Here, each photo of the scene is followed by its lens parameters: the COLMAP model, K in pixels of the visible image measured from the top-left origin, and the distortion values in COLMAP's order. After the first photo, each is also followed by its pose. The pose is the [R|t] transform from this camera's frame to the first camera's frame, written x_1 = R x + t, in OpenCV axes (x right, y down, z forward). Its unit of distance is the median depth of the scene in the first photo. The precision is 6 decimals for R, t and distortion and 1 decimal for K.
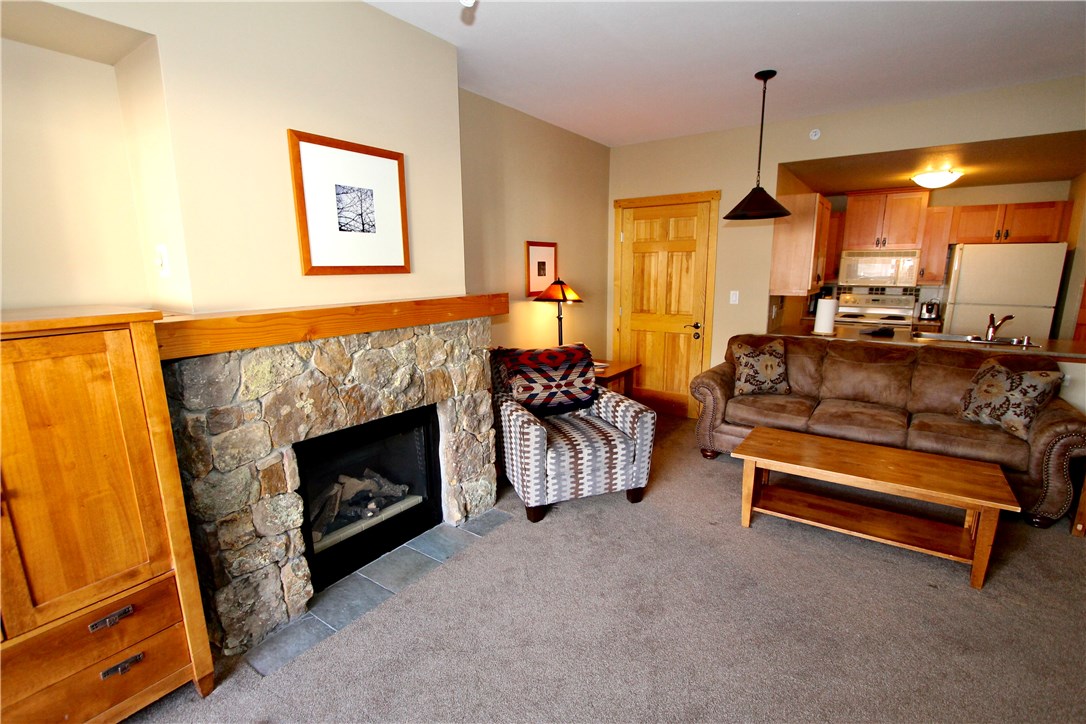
lens RADIAL K [[507.5, 0, 543.0], [0, 507.5, 375.3], [0, 0, 1]] dist [-0.017374, 0.000646]
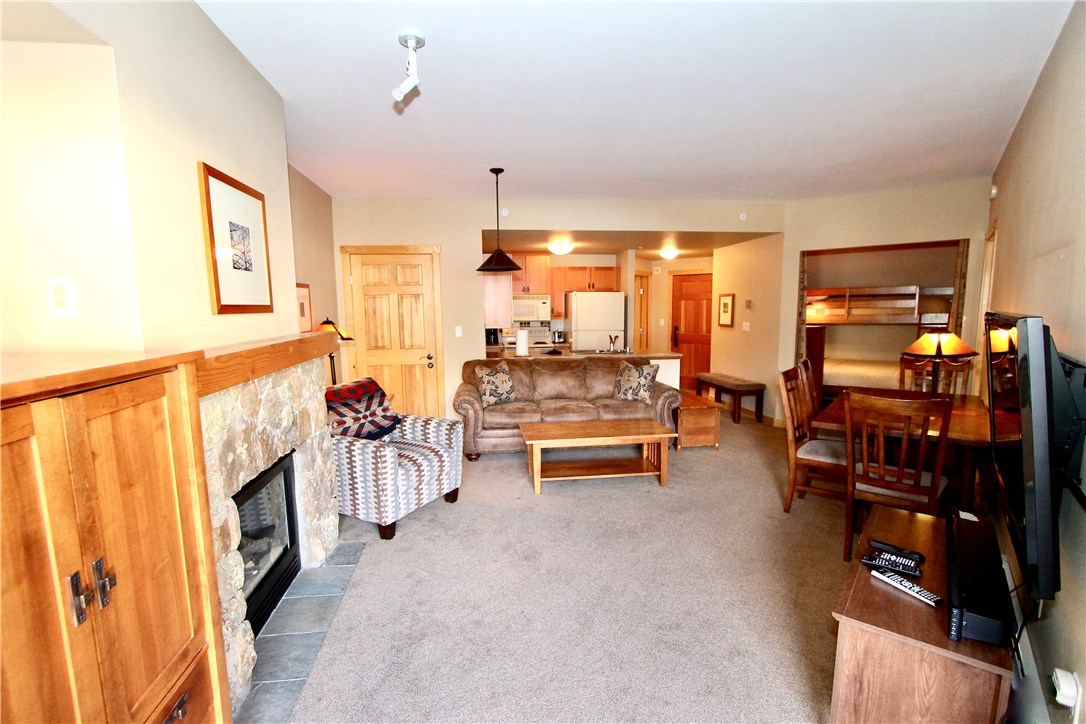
lens RADIAL K [[507.5, 0, 543.0], [0, 507.5, 375.3], [0, 0, 1]] dist [-0.017374, 0.000646]
pose [[0.730870, -0.090657, 0.676469, -0.410804], [0.145182, 0.989106, -0.024303, 0.014790], [-0.666897, 0.115974, 0.736070, -0.046367]]
